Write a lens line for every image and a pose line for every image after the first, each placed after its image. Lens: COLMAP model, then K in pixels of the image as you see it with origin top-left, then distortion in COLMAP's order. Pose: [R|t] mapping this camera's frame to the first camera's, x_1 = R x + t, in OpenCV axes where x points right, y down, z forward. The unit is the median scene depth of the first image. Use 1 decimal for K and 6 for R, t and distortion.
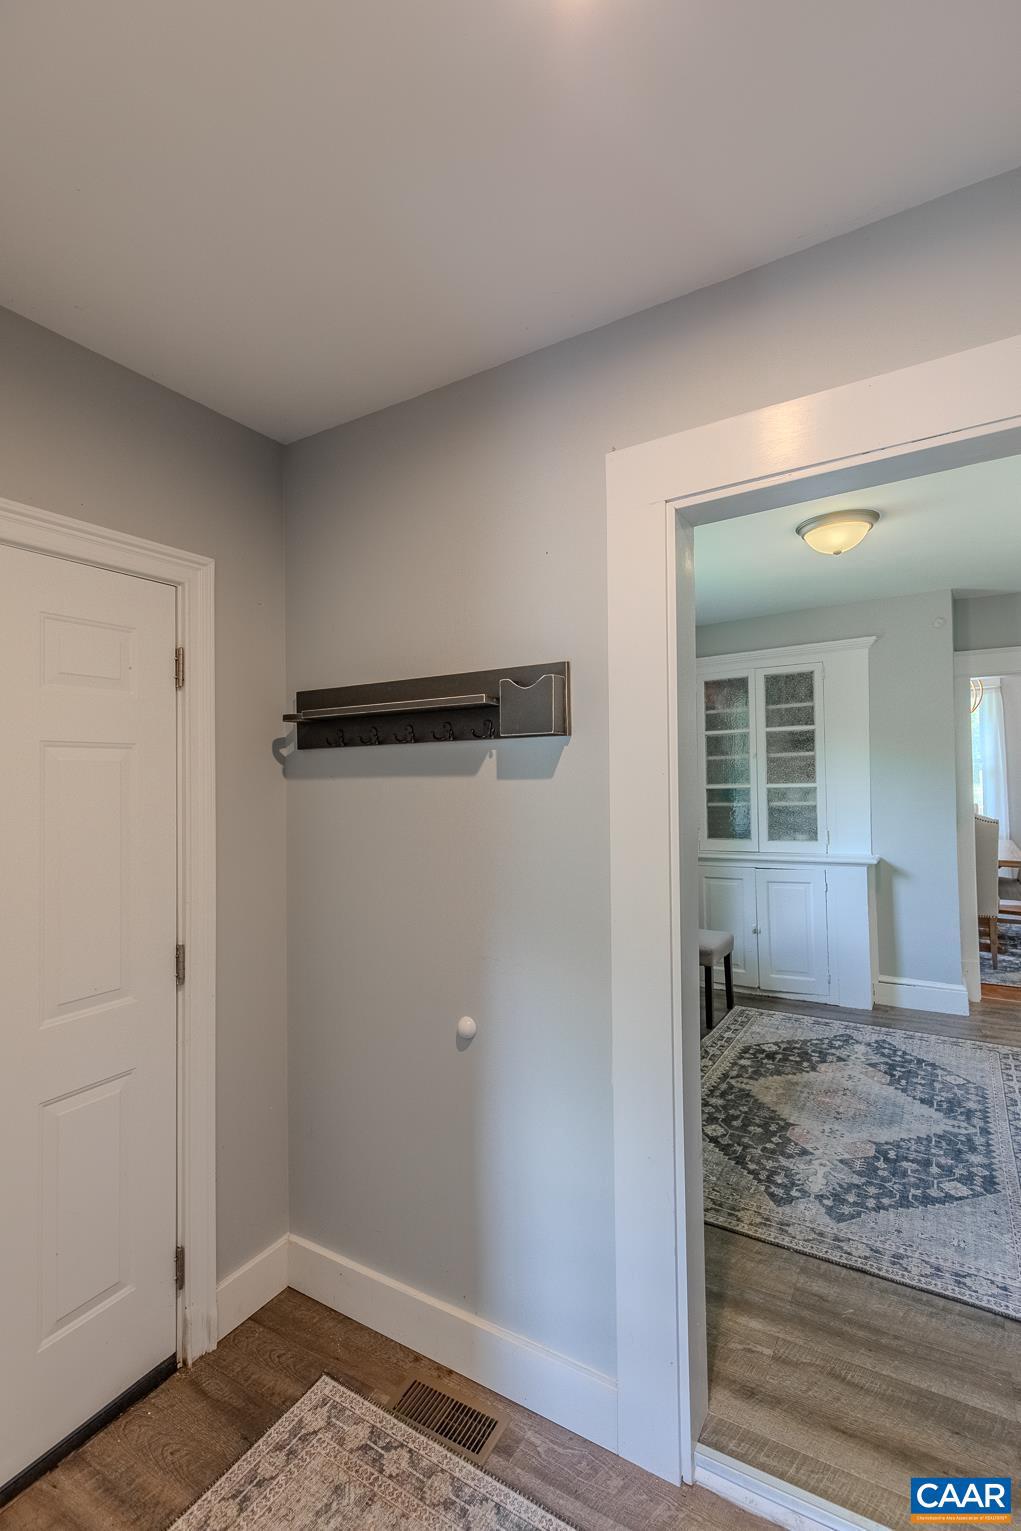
lens RADIAL K [[707.4, 0, 511.6], [0, 707.4, 781.2], [0, 0, 1]] dist [0.006158, -0.001236]
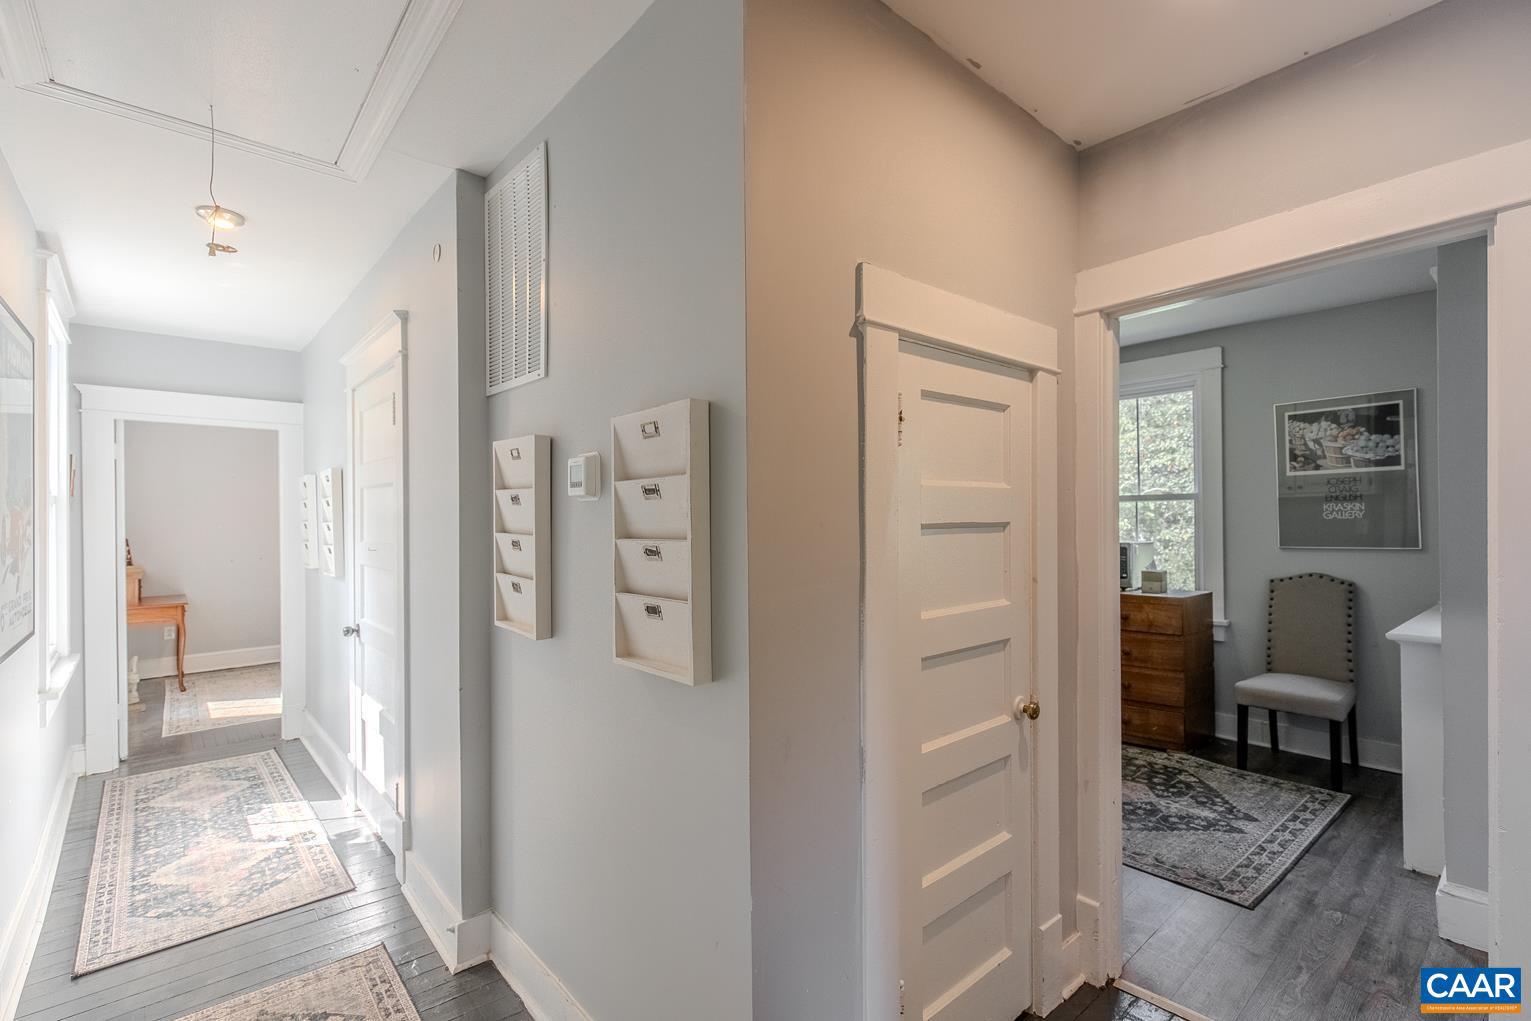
lens RADIAL K [[707.4, 0, 773.8], [0, 707.4, 508.1], [0, 0, 1]] dist [0.006158, -0.001236]
pose [[-0.295101, 0.017116, -0.955313, 1.772762], [0.023971, 0.999657, 0.010505, -0.030825], [0.955165, -0.019800, -0.295410, 0.899814]]
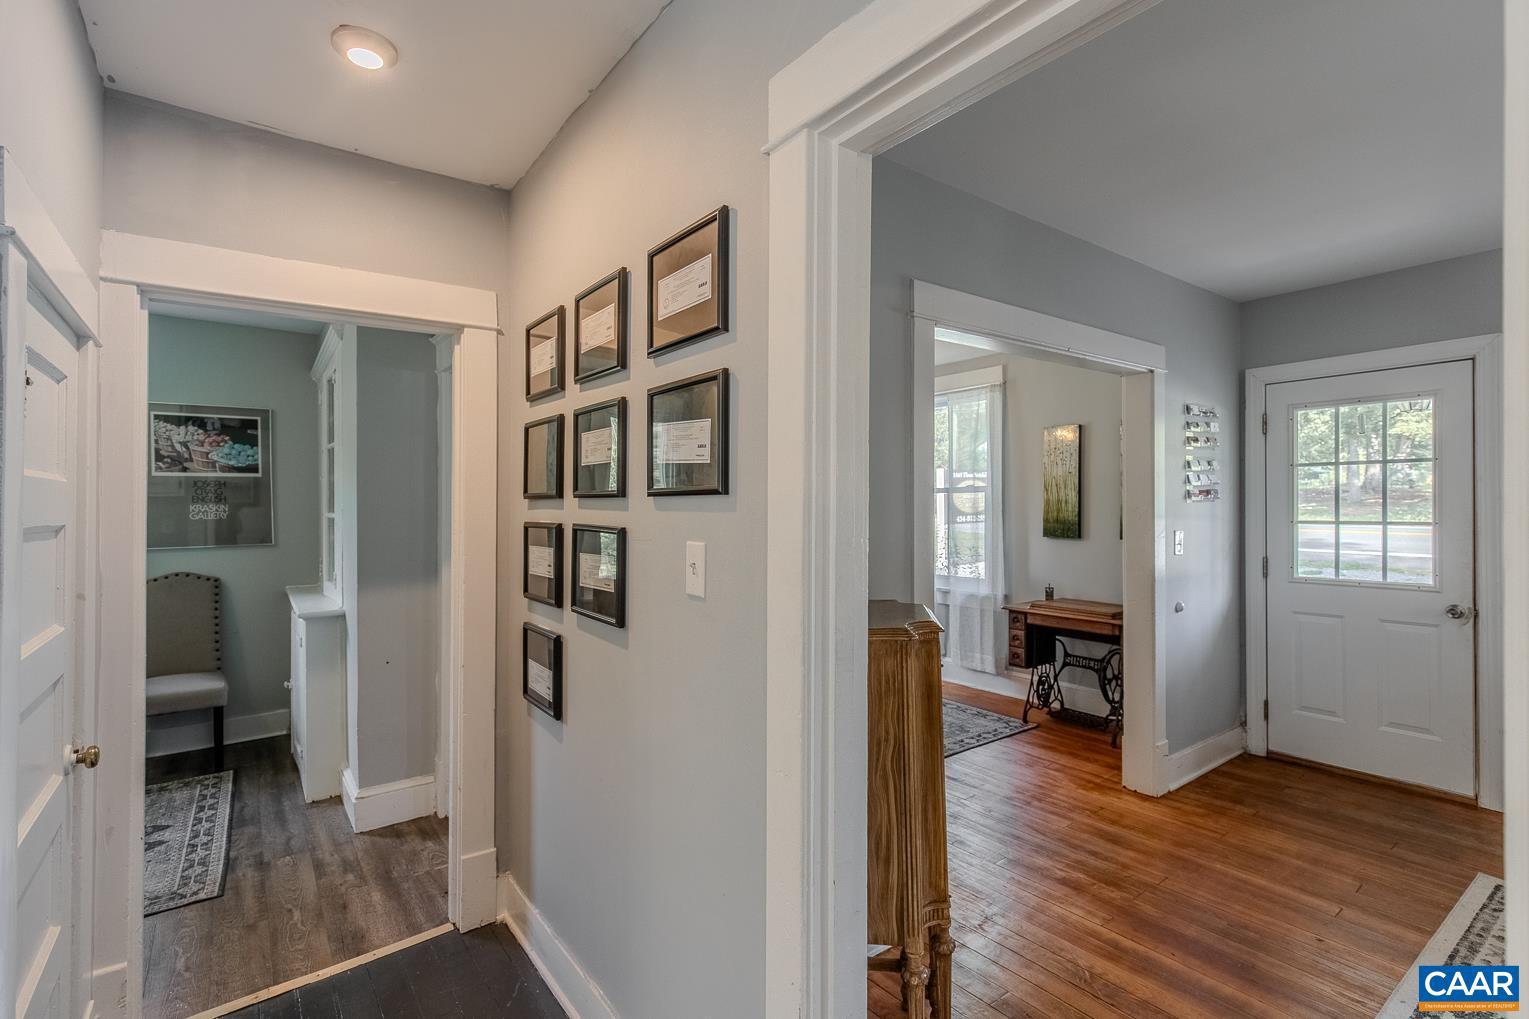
lens RADIAL K [[706.5, 0, 766.9], [0, 706.5, 505.2], [0, 0, 1]] dist [0.006158, -0.001236]
pose [[0.932270, 0.022154, -0.361085, 1.742946], [-0.019596, 0.999750, 0.010745, -0.036525], [0.361233, -0.002942, 0.932471, 0.623970]]
